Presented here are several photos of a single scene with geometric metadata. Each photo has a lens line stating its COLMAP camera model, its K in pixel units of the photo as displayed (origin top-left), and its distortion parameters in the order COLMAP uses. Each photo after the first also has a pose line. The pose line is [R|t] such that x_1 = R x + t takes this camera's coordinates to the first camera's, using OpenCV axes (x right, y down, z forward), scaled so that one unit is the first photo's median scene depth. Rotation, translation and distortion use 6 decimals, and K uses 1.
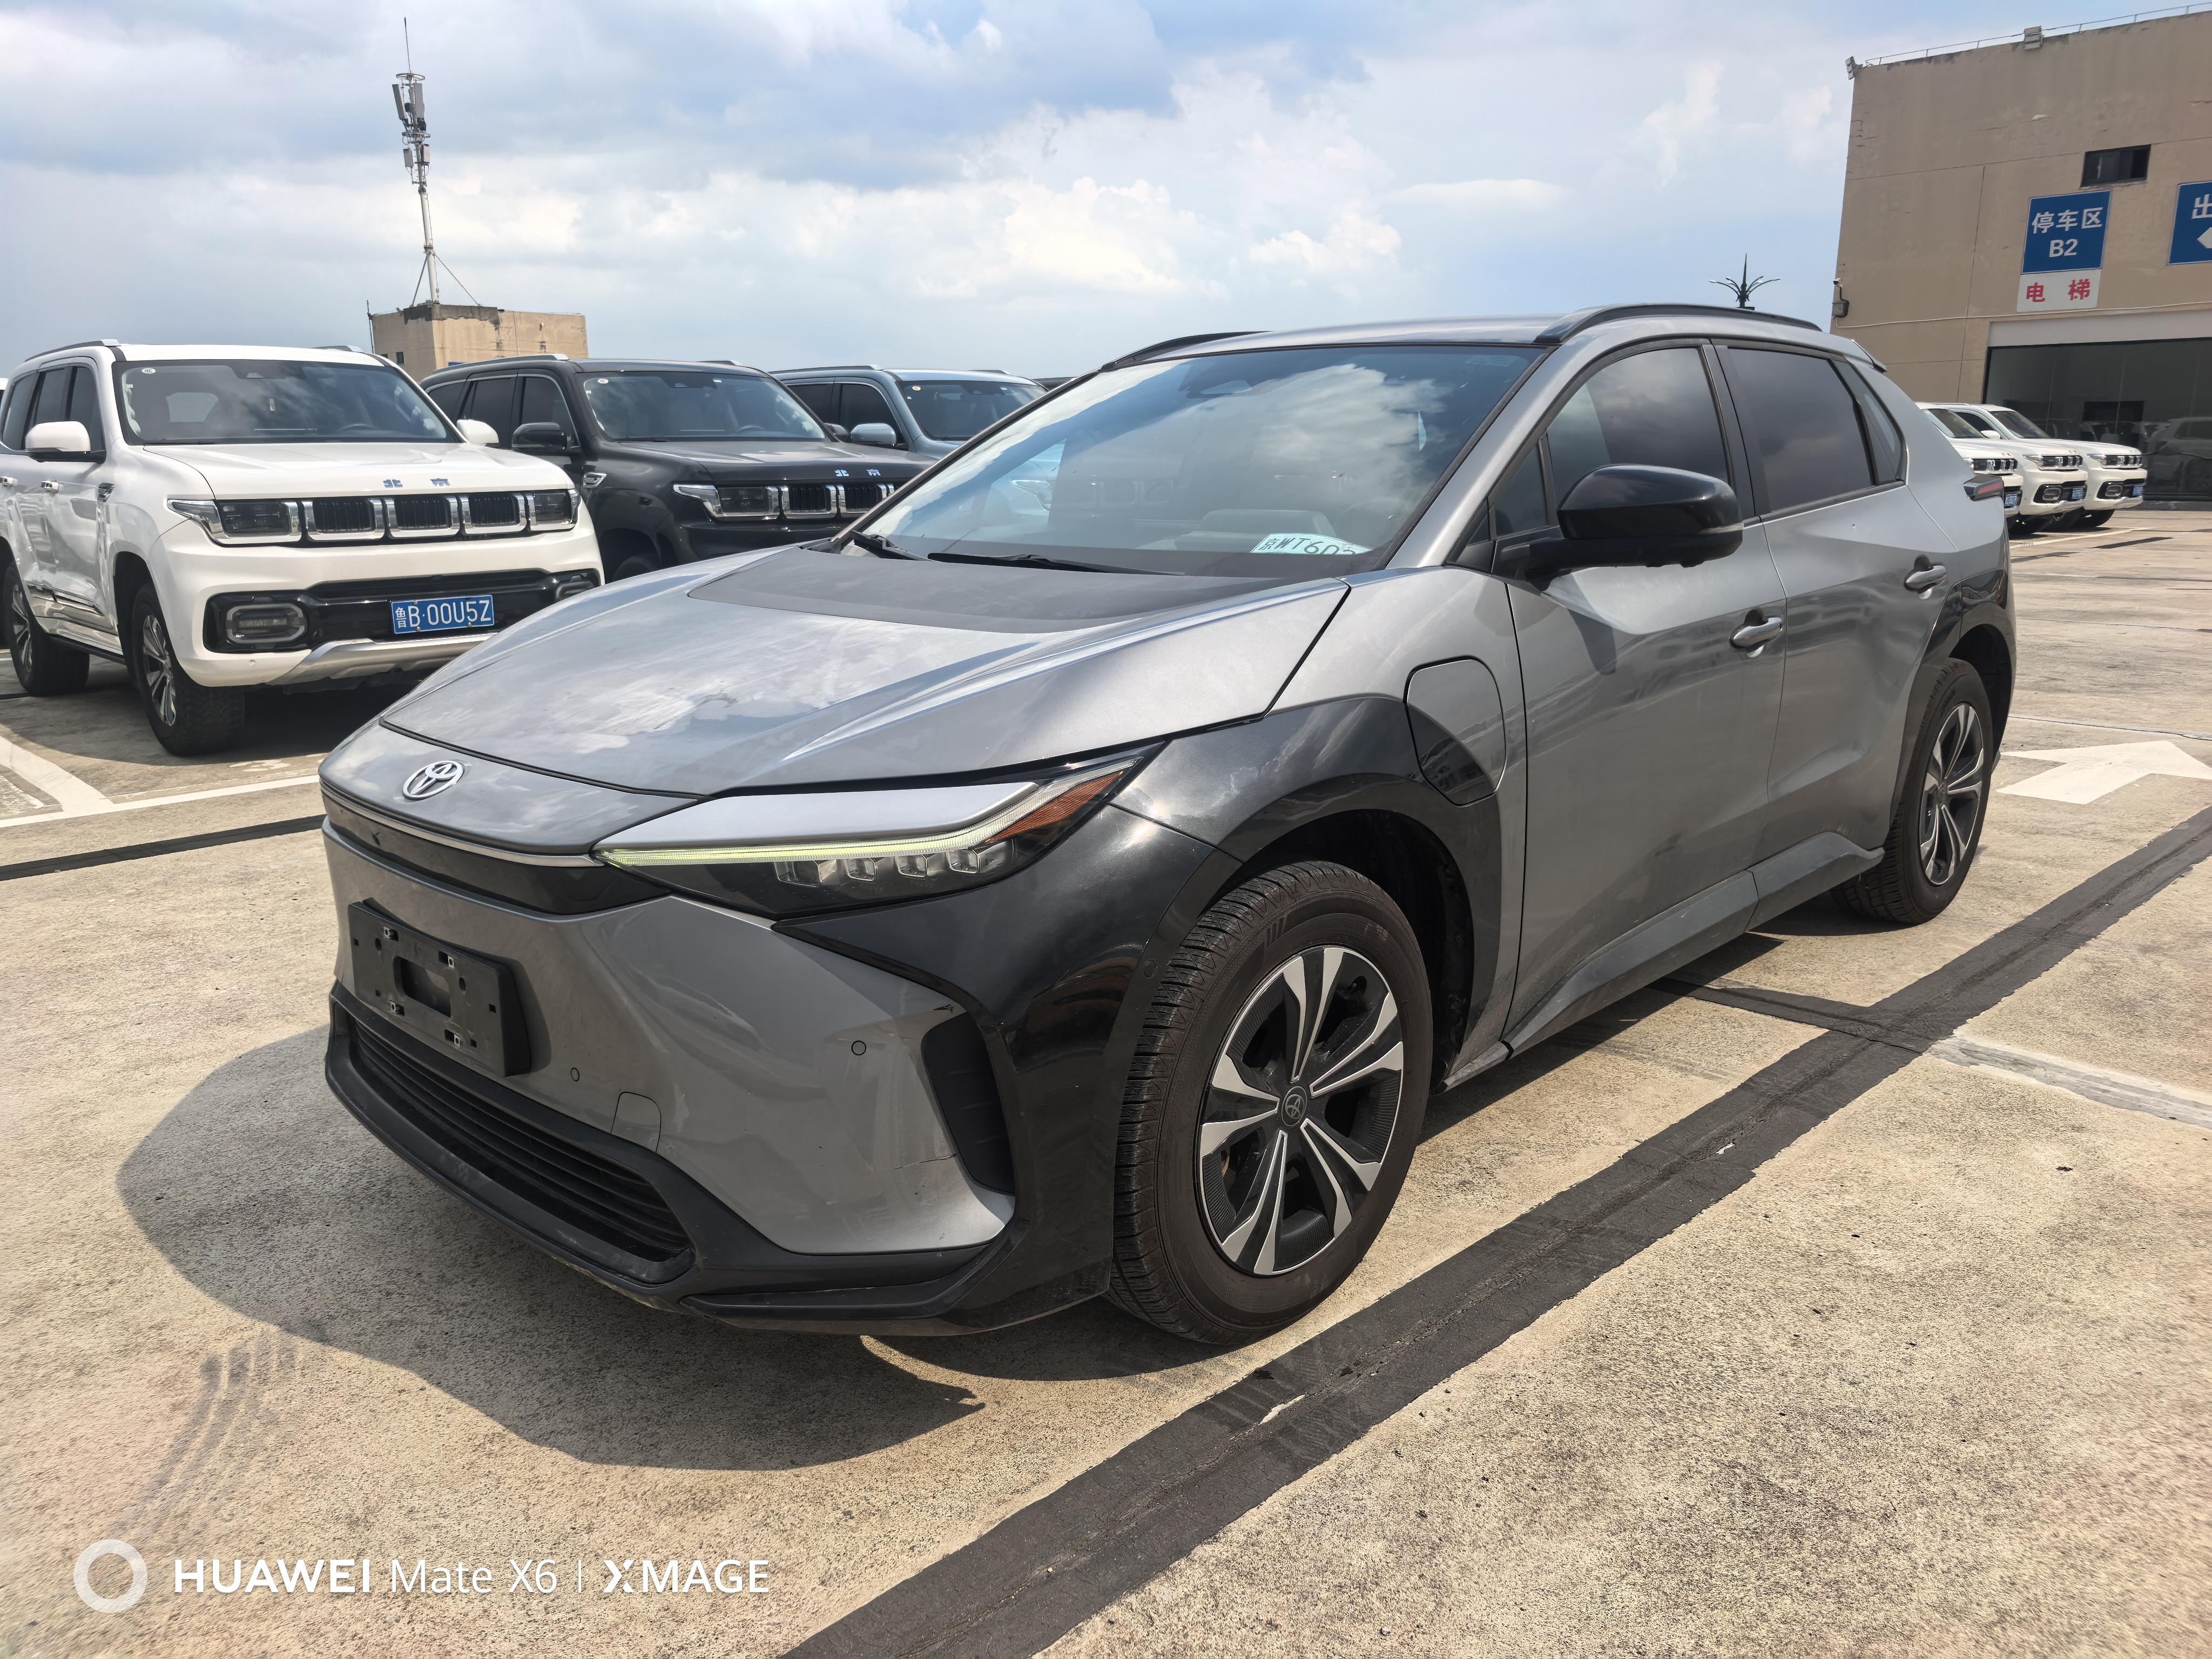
lens RADIAL K [[1587.6, 0, 1104.5], [0, 1587.6, 835.8], [0, 0, 1]] dist [0.030353, -0.038476]
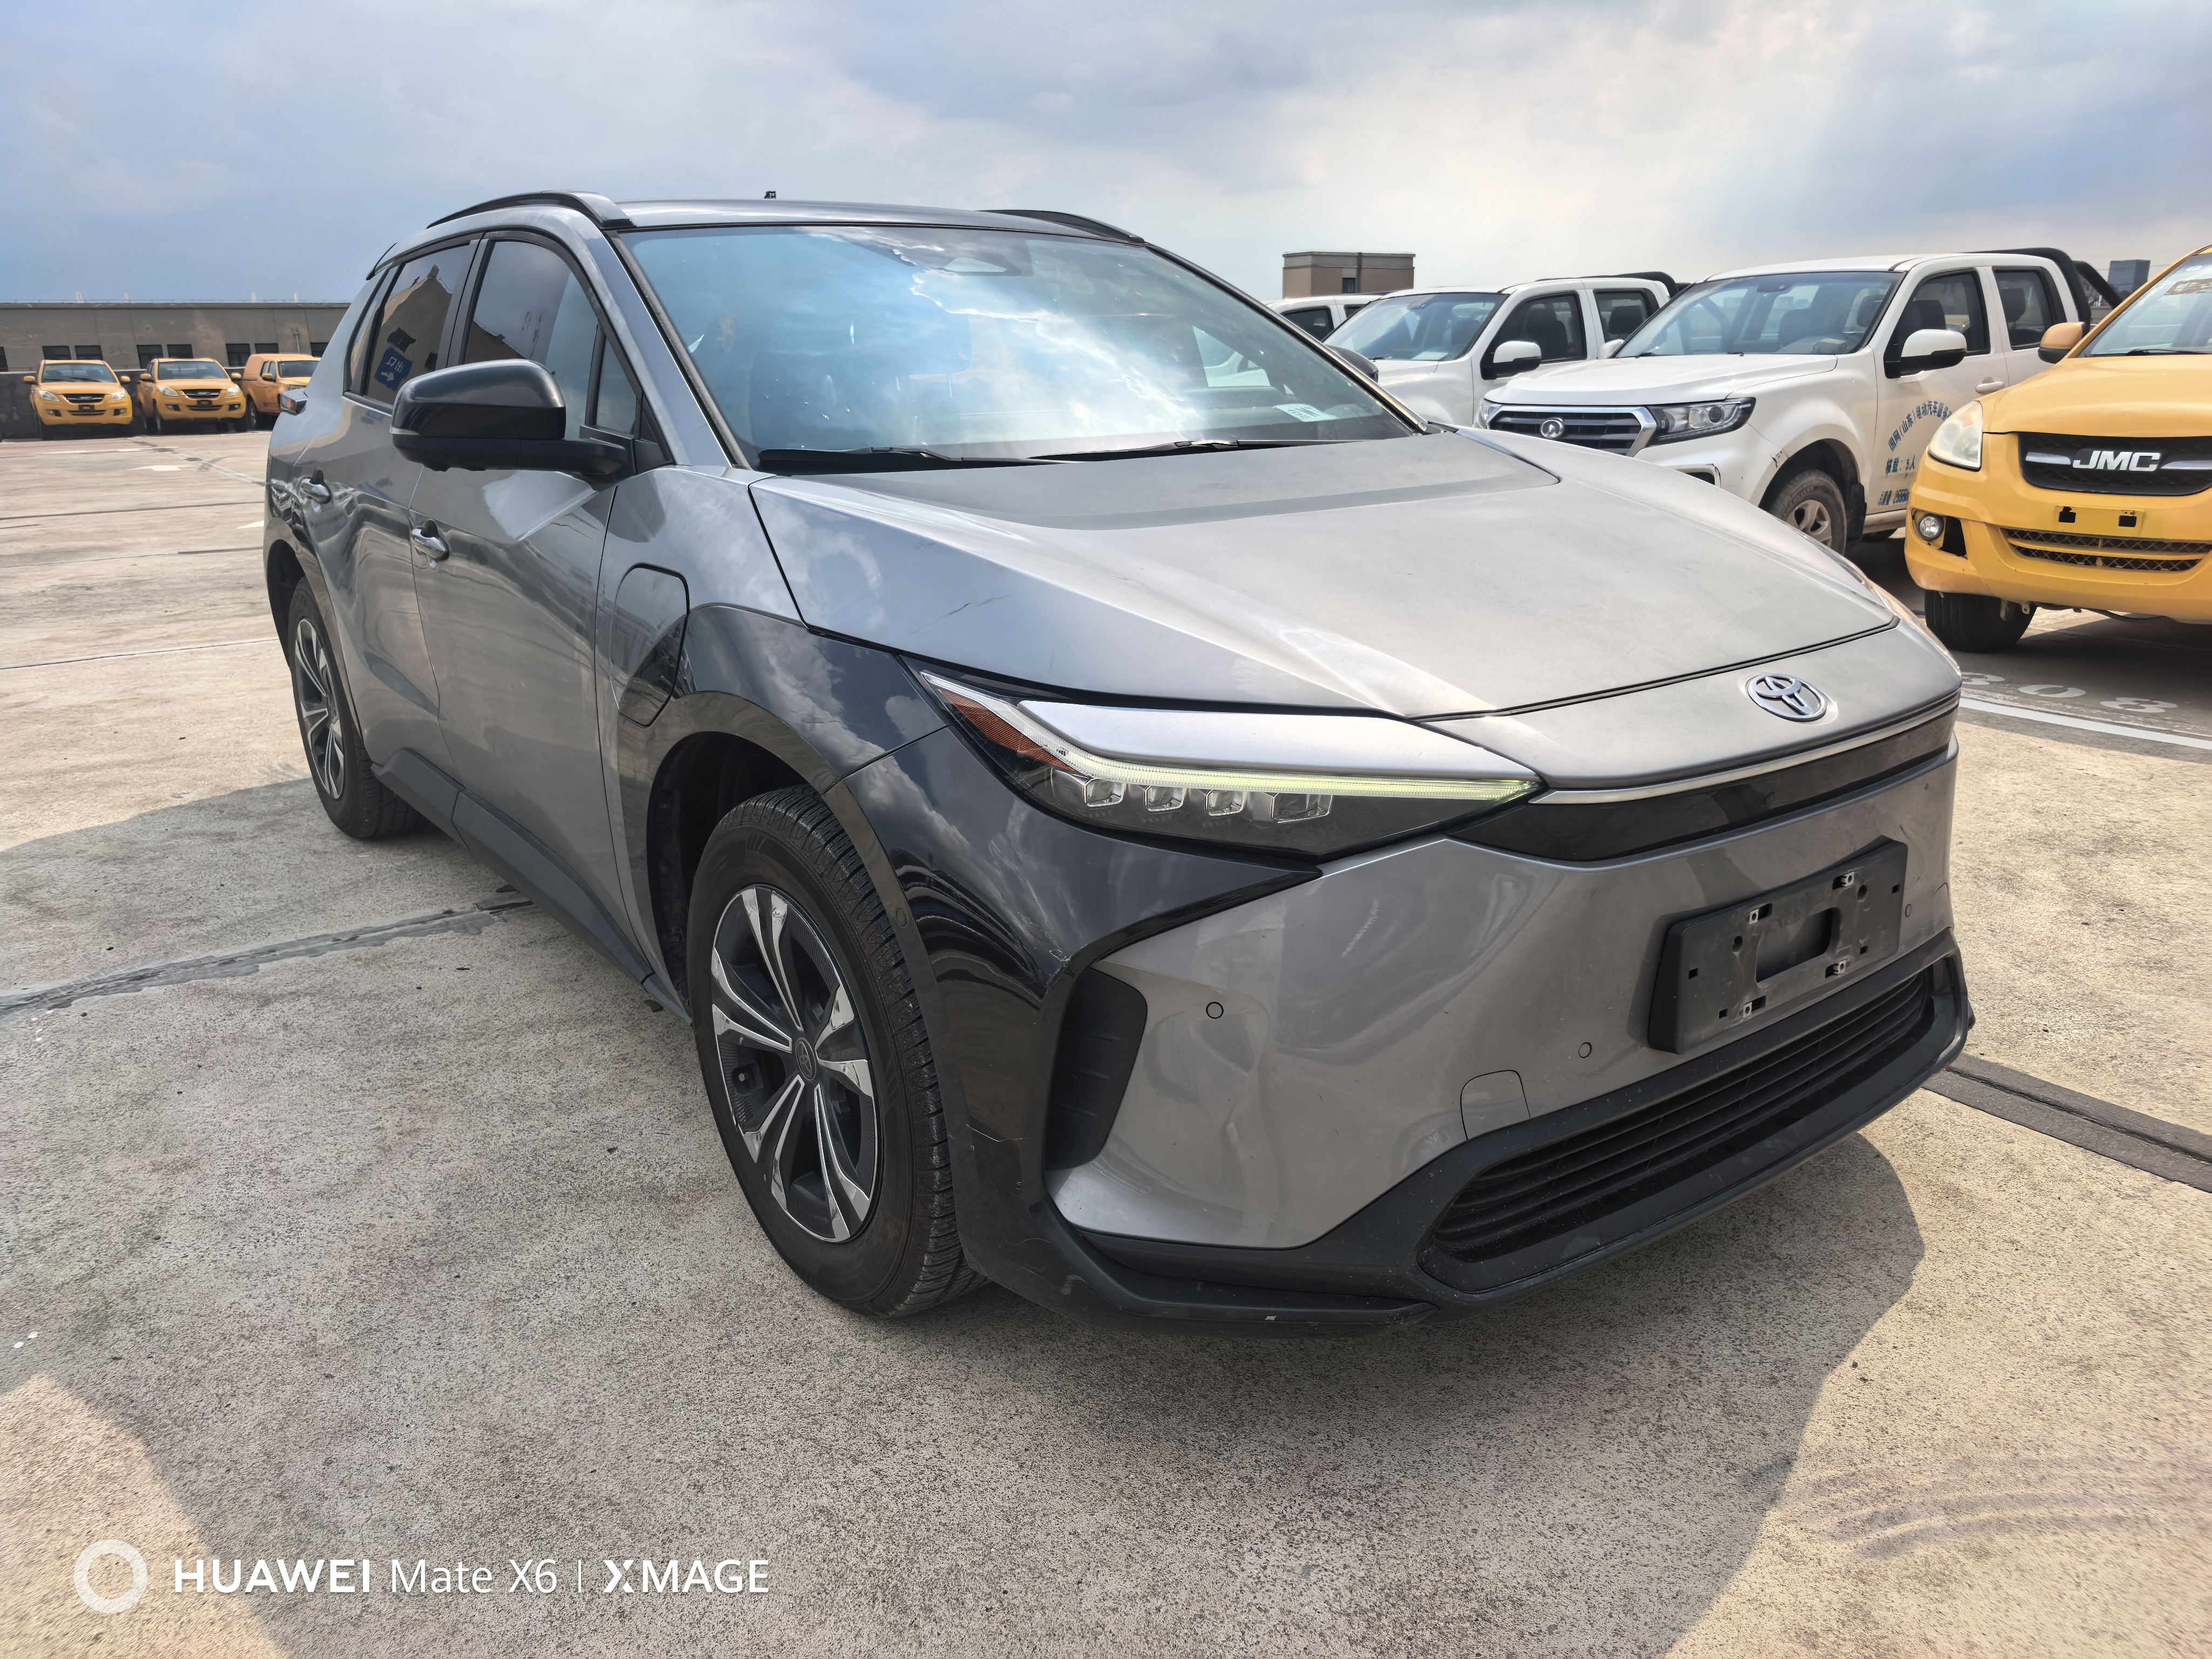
lens RADIAL K [[1587.6, 0, 1106.4], [0, 1587.6, 842.5], [0, 0, 1]] dist [0.030353, -0.038476]
pose [[0.153445, -0.284885, 0.946200, -0.276268], [0.252355, 0.937087, 0.241217, -0.054440], [-0.955391, 0.201765, 0.215683, 0.253783]]
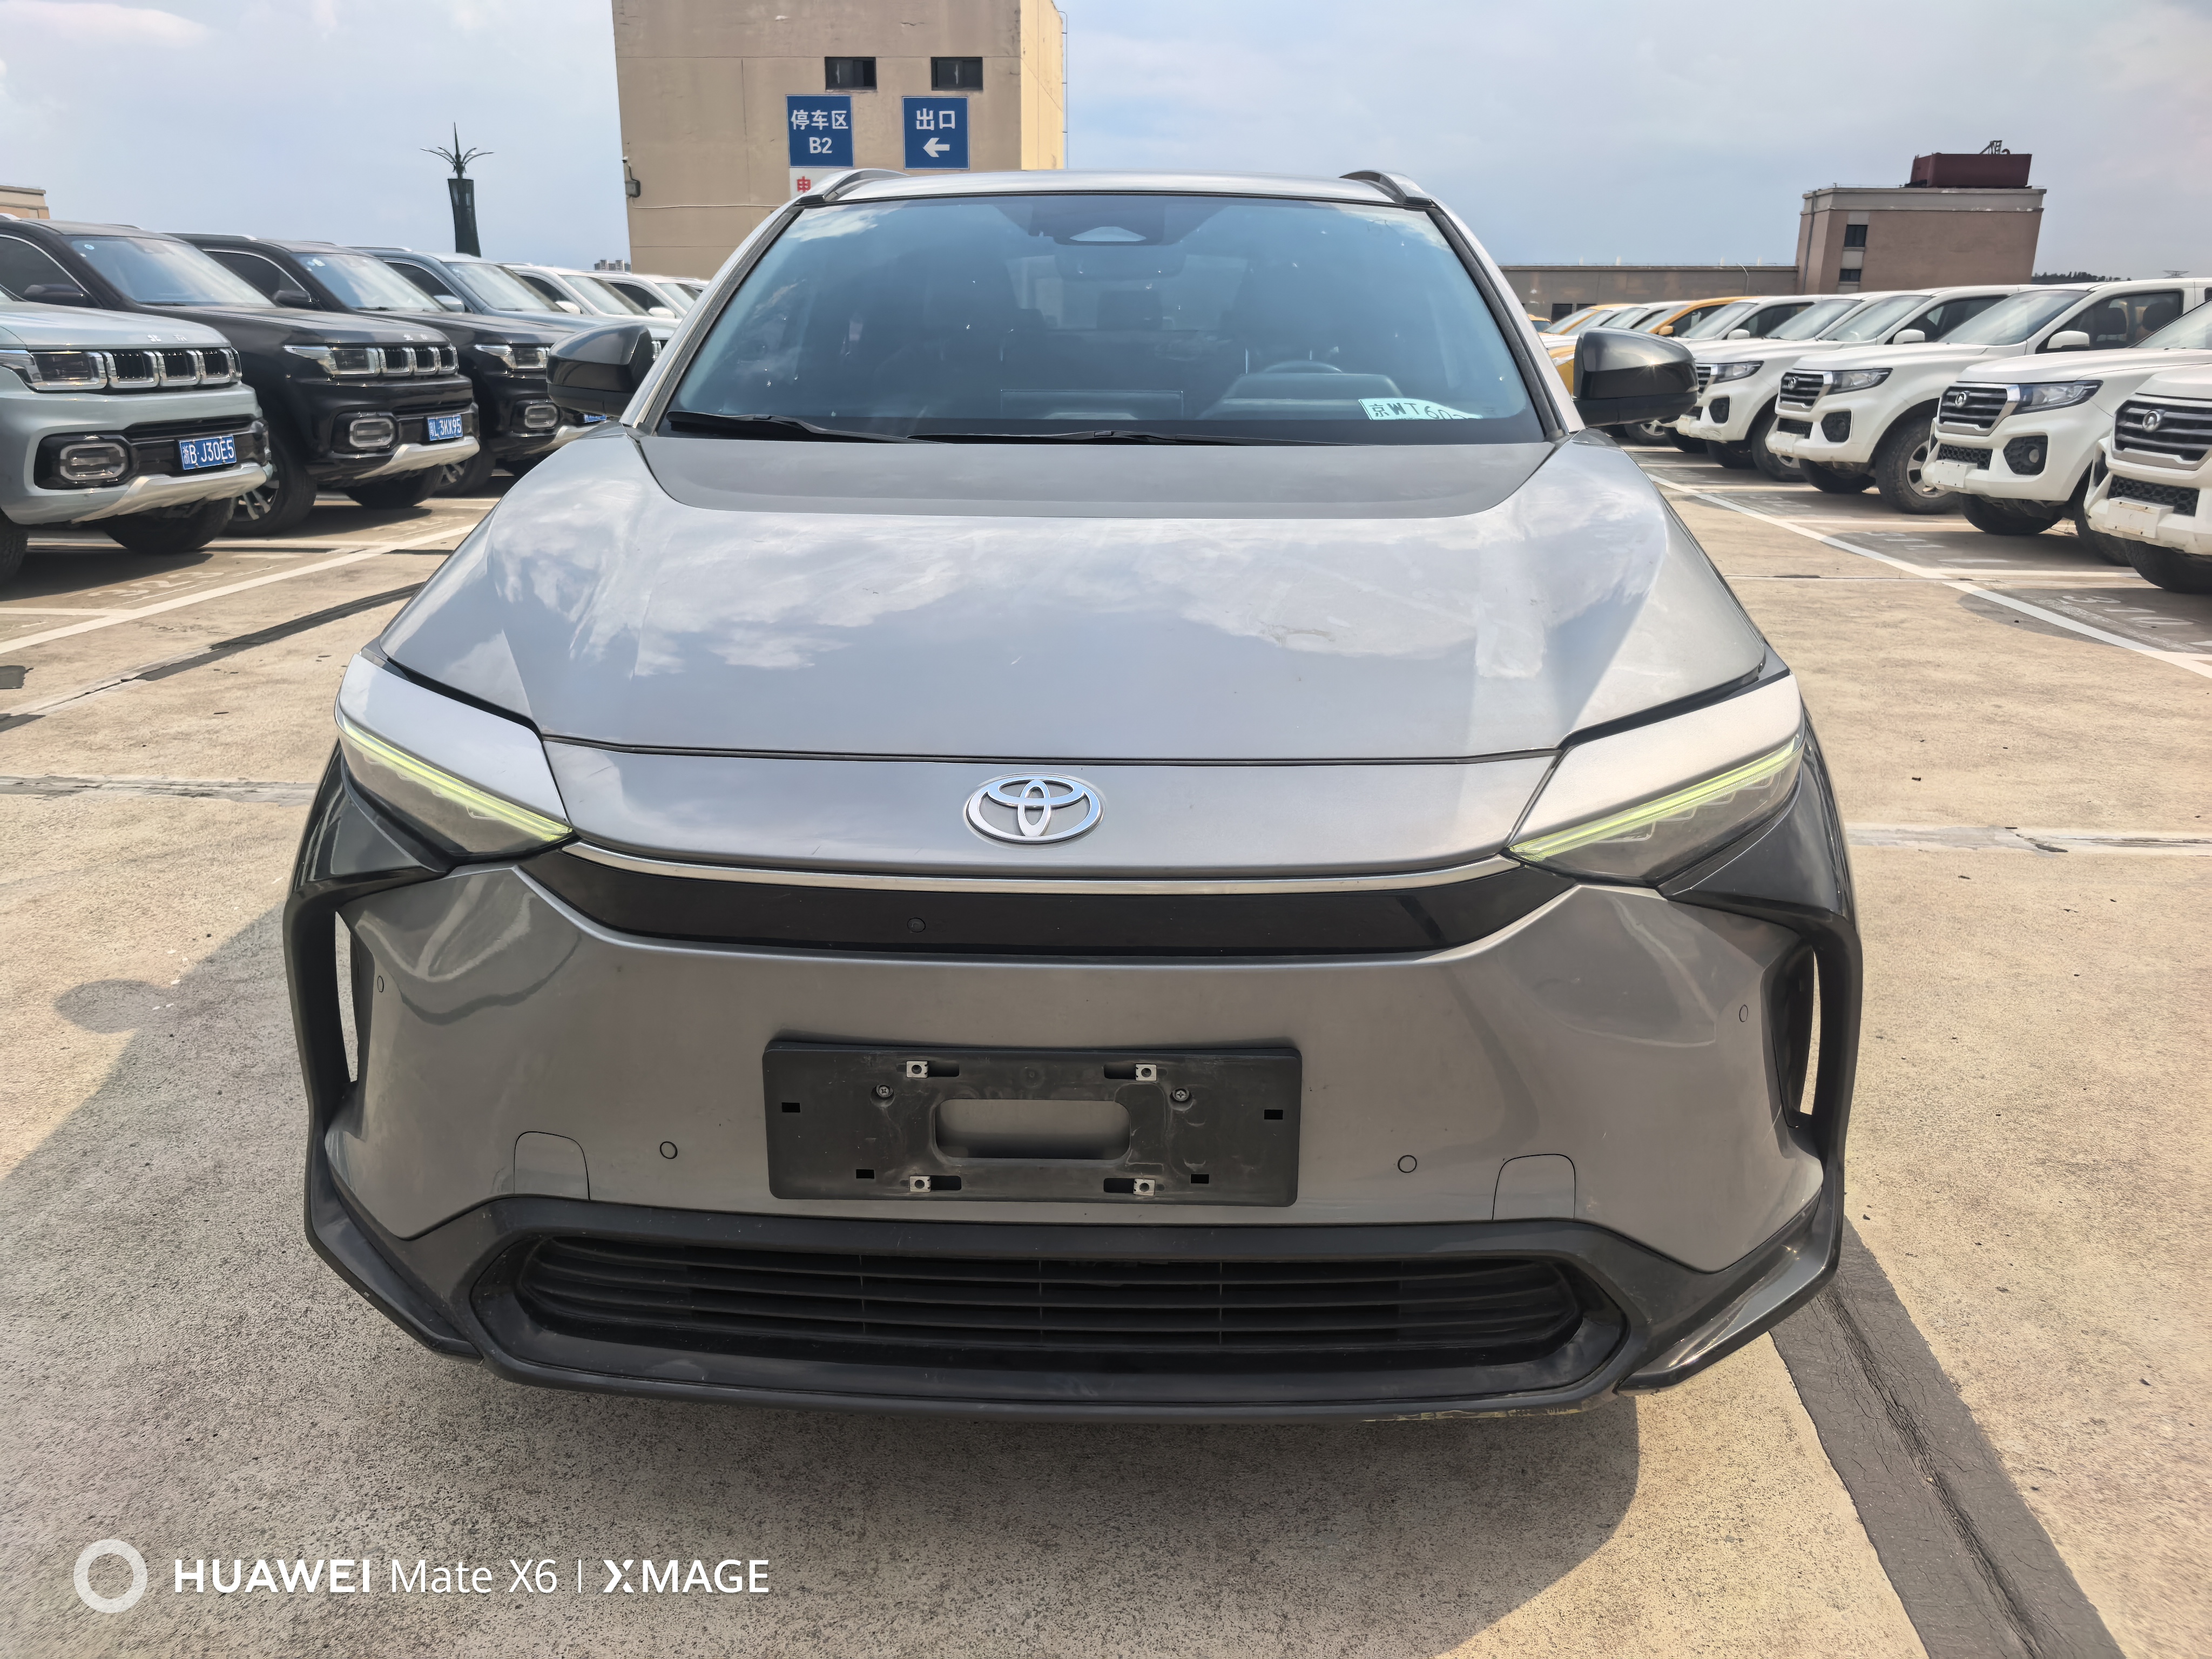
lens RADIAL K [[1587.6, 0, 1105.9], [0, 1587.6, 836.6], [0, 0, 1]] dist [0.030353, -0.038476]
pose [[0.741462, -0.192406, 0.642817, -0.174326], [0.146522, 0.981314, 0.124716, -0.021208], [-0.654802, 0.001715, 0.755799, 0.109240]]
